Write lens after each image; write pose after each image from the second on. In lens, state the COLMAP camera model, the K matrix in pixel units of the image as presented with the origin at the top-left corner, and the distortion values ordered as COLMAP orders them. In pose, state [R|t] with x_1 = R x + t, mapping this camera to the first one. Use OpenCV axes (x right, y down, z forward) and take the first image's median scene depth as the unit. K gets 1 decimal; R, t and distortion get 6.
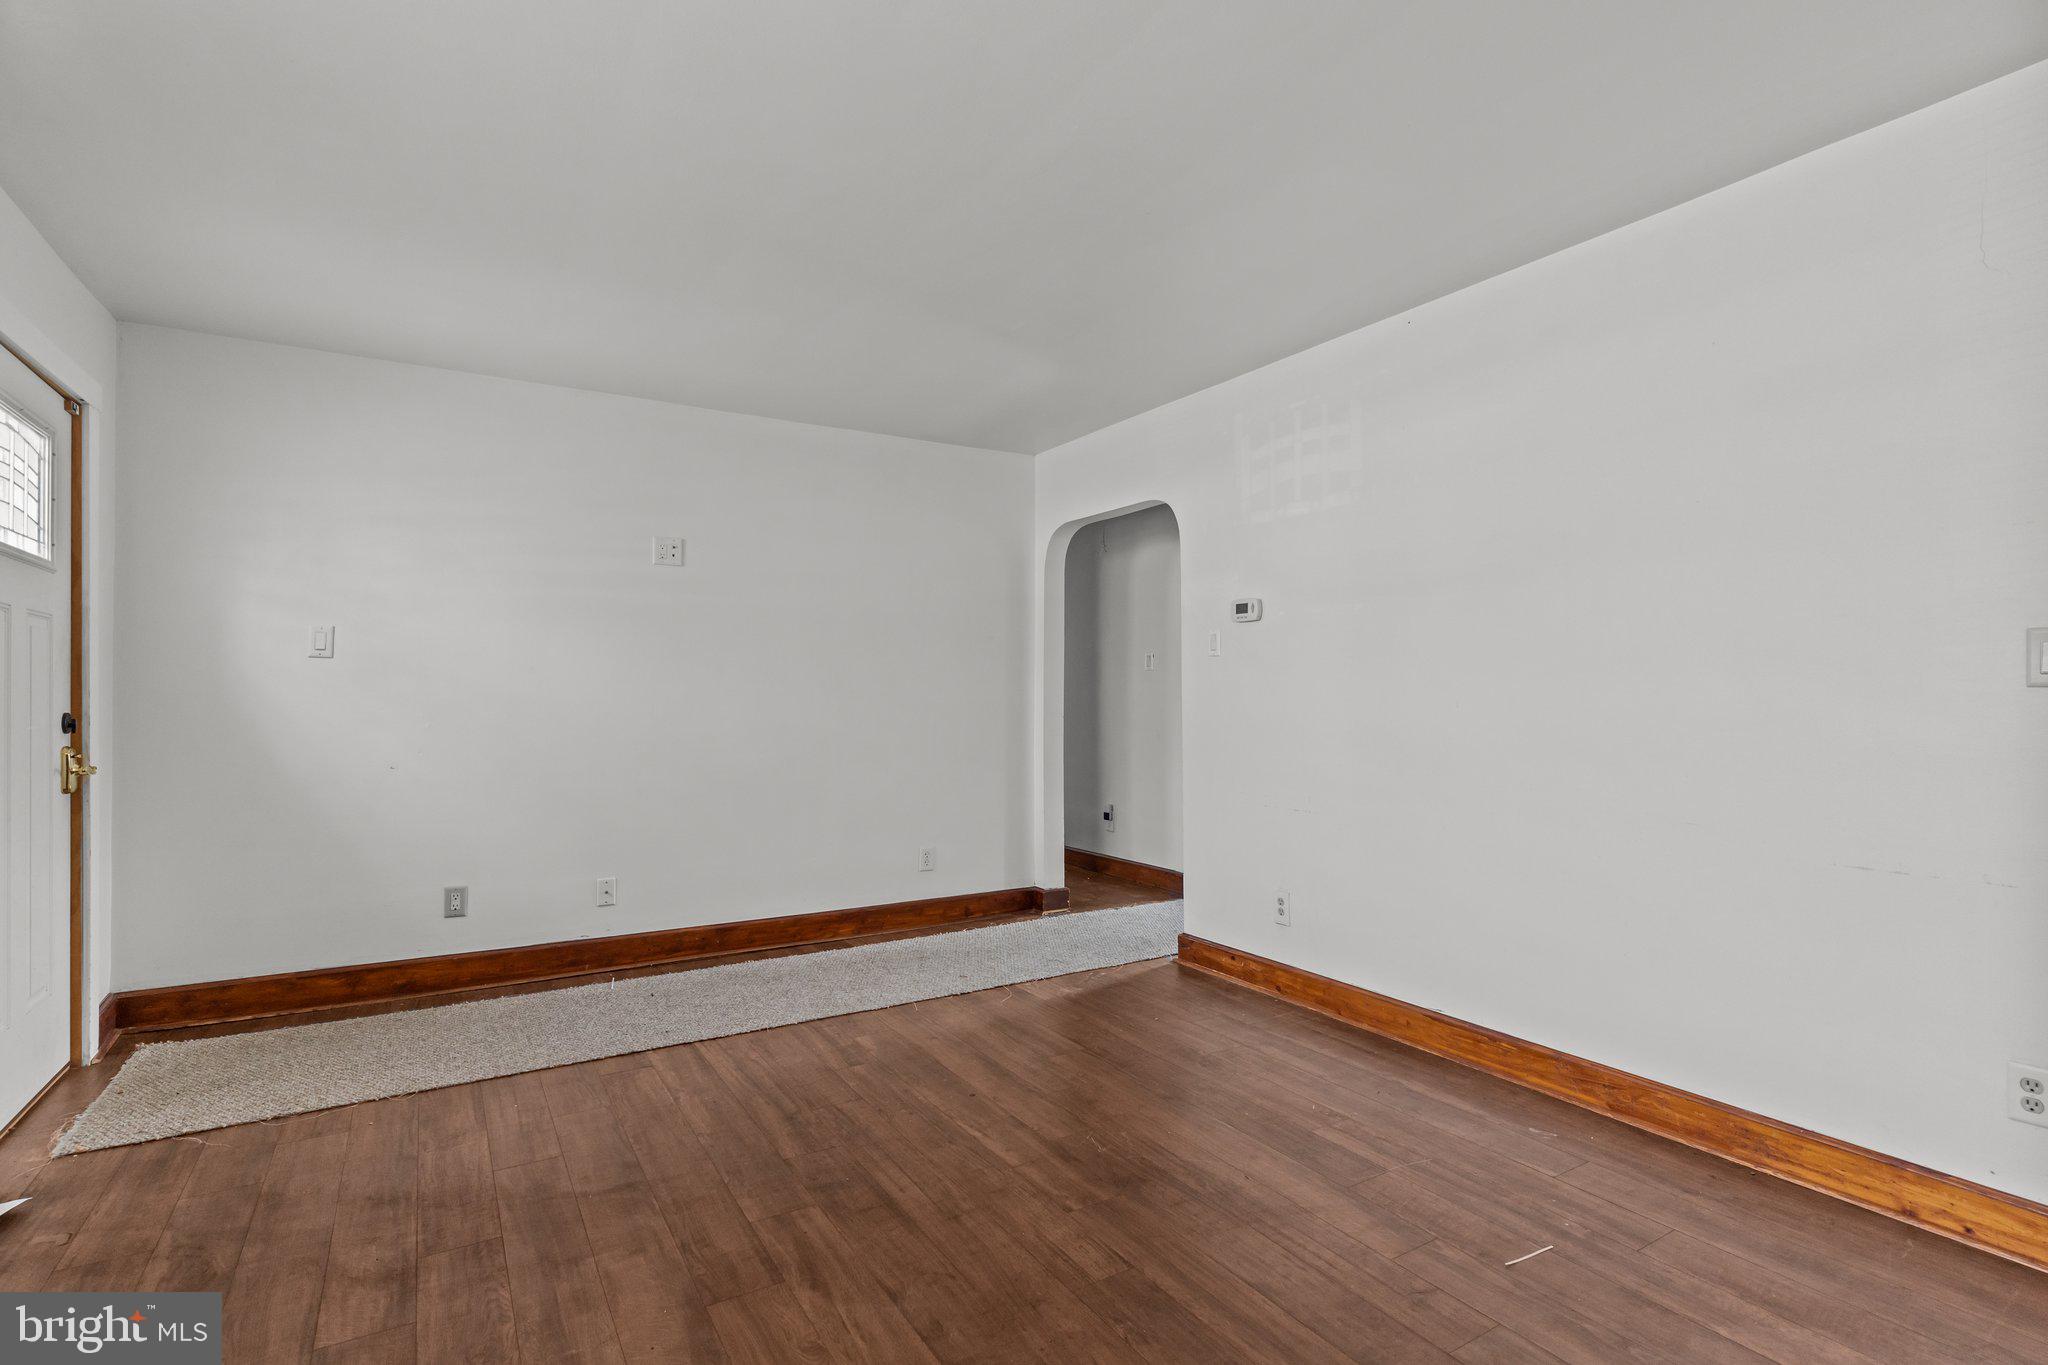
lens RADIAL K [[977.7, 0, 1020.3], [0, 977.7, 669.9], [0, 0, 1]] dist [-0.000955, 0.000267]
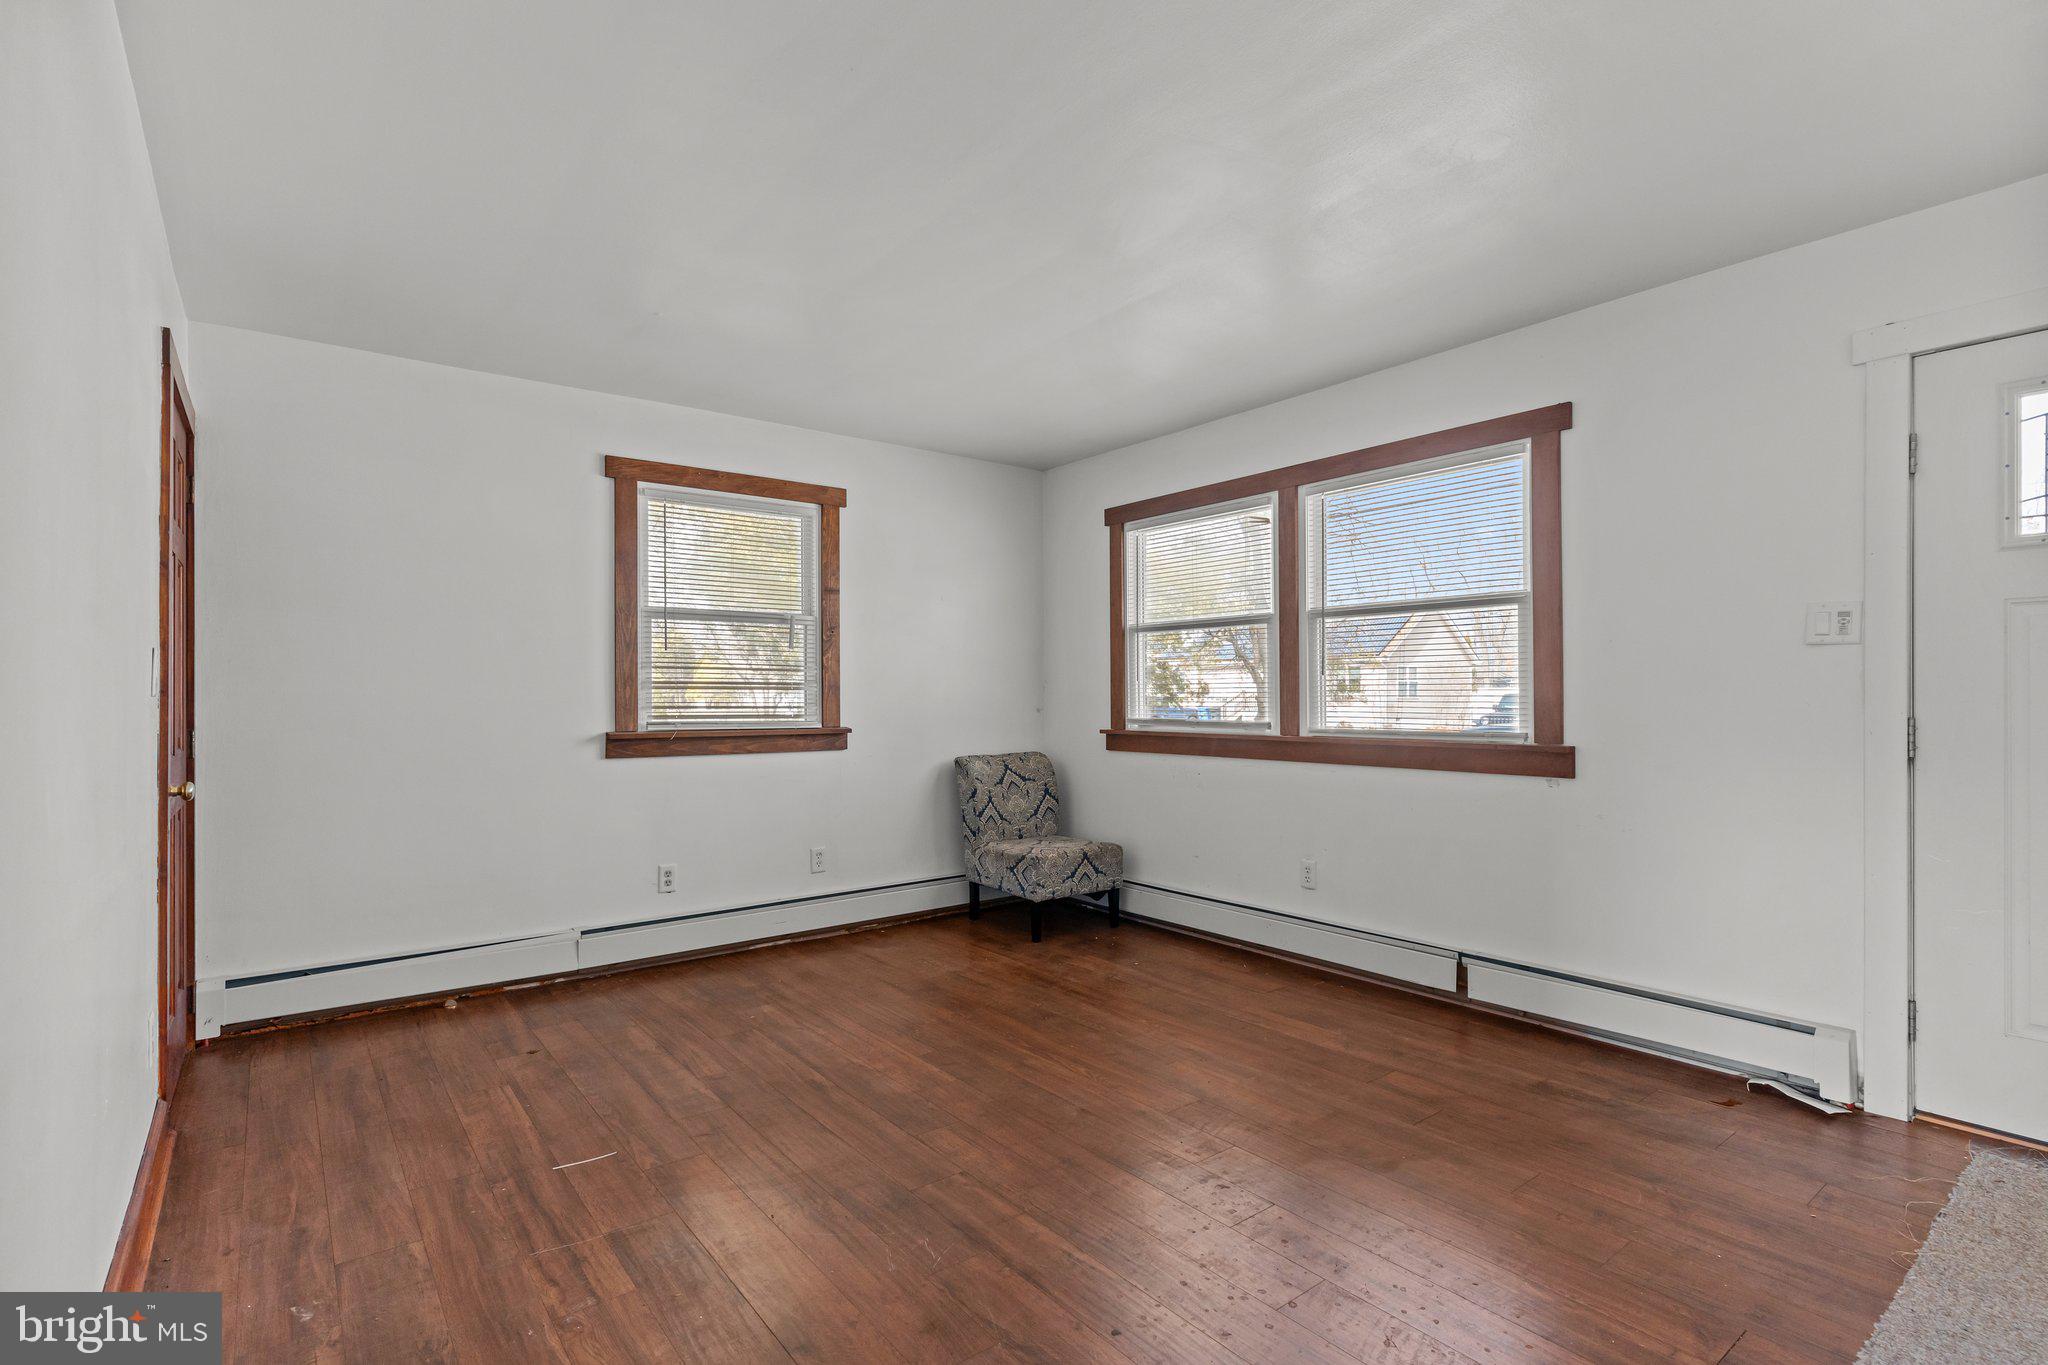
lens RADIAL K [[968.5, 0, 1026.2], [0, 968.5, 697.6], [0, 0, 1]] dist [-0.001664, 0.000334]
pose [[-0.993522, 0.004850, -0.113536, 0.088719], [0.007805, 0.999642, -0.025601, 0.046958], [0.113371, -0.026321, -0.993204, 1.856535]]
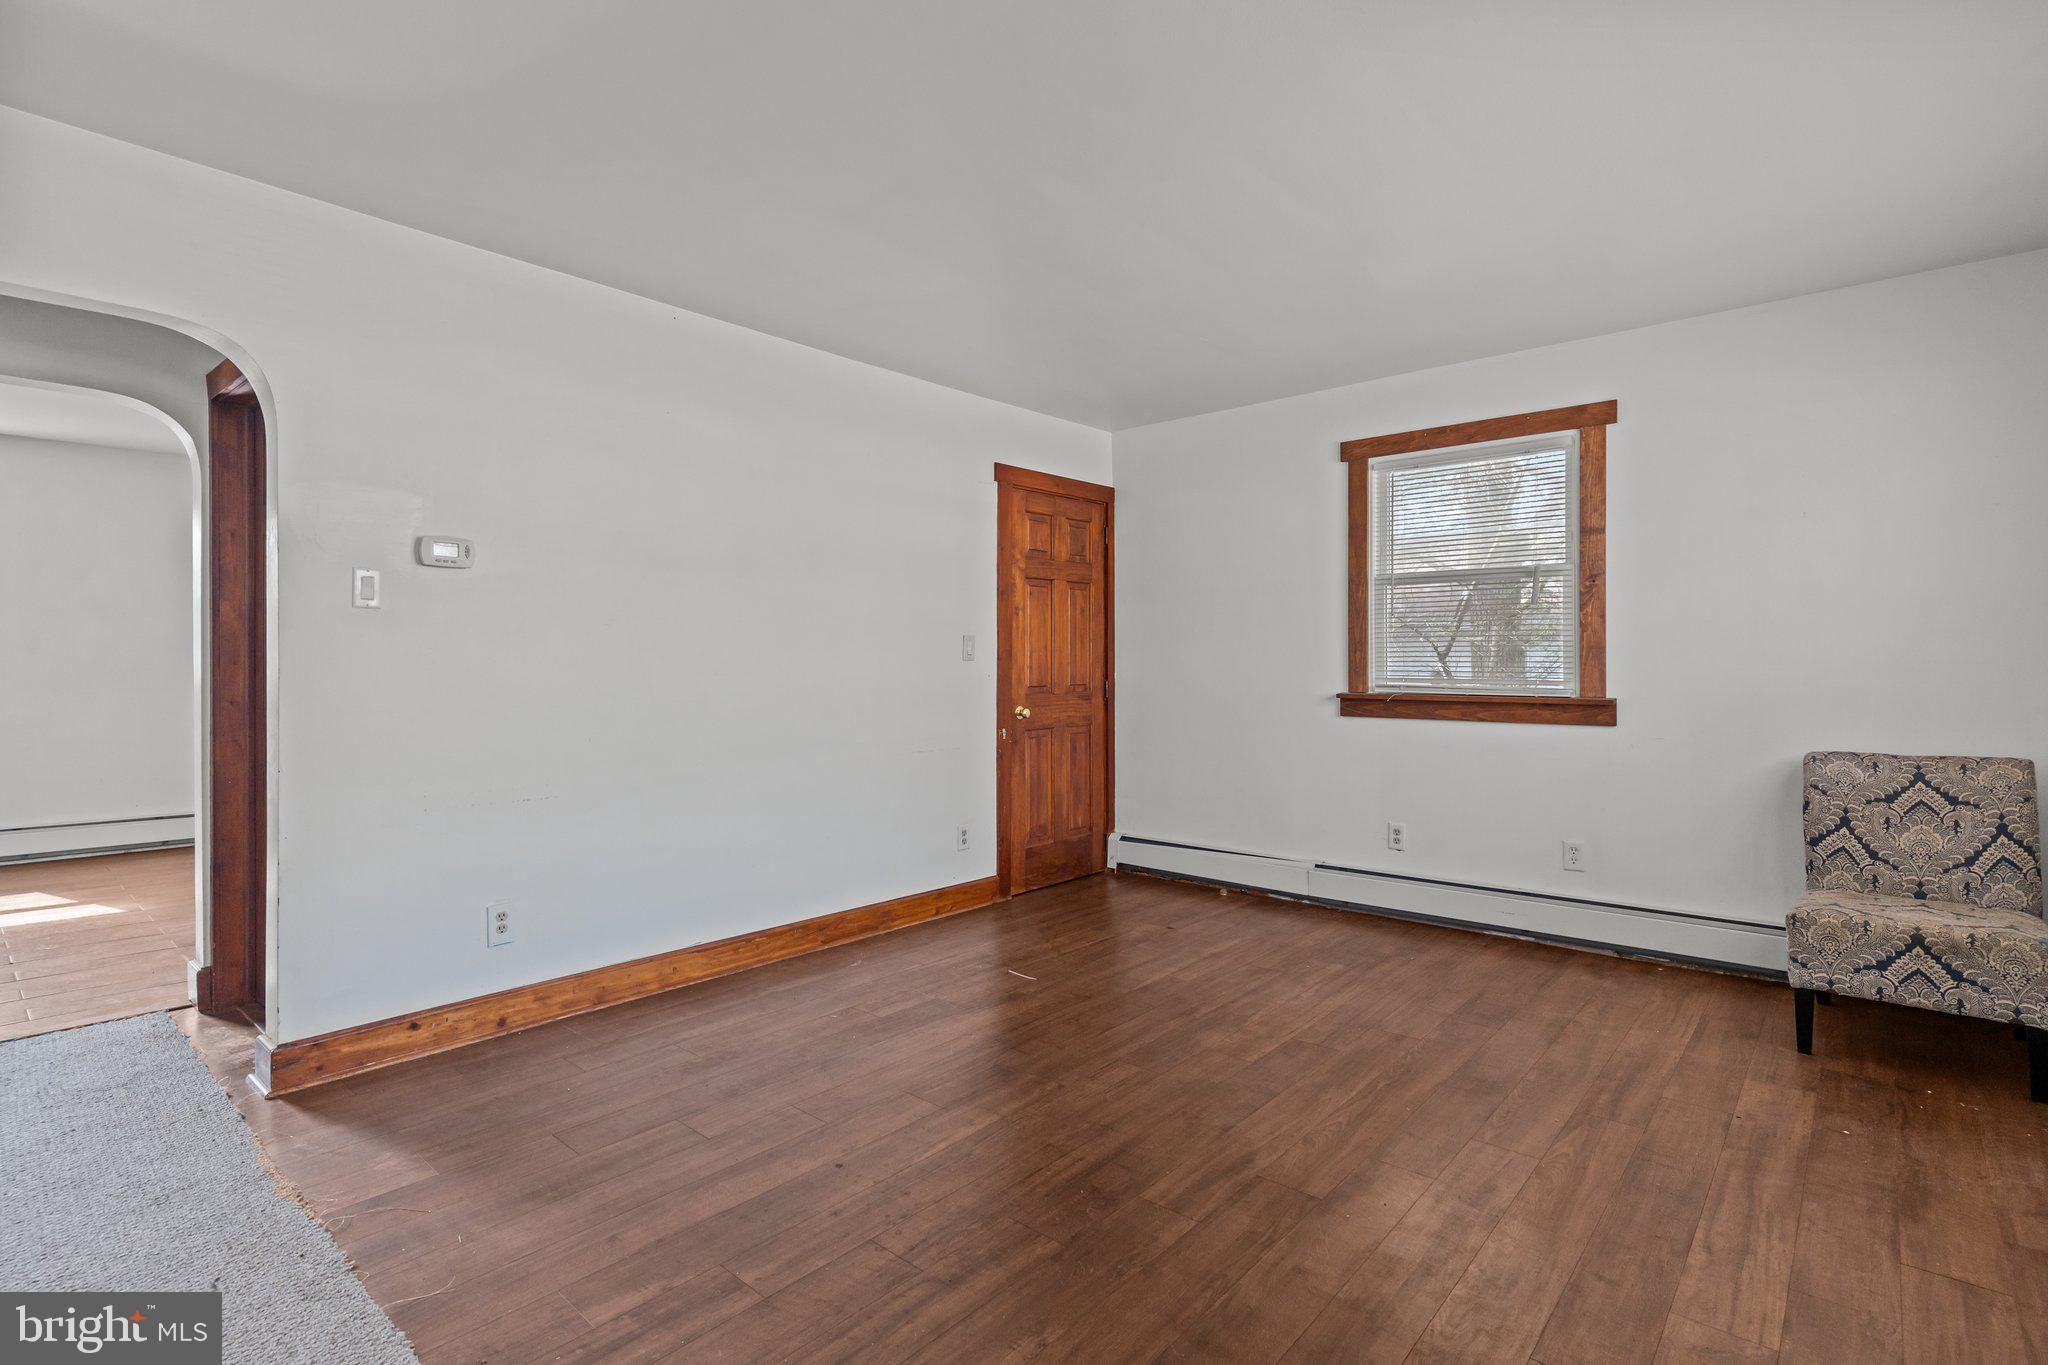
lens RADIAL K [[977.7, 0, 1020.3], [0, 977.7, 669.9], [0, 0, 1]] dist [-0.000955, 0.000267]
pose [[-0.294837, -0.005838, 0.955530, -0.977071], [-0.022761, 0.999741, -0.000915, 0.031194], [-0.955277, -0.022018, -0.294893, 1.262556]]
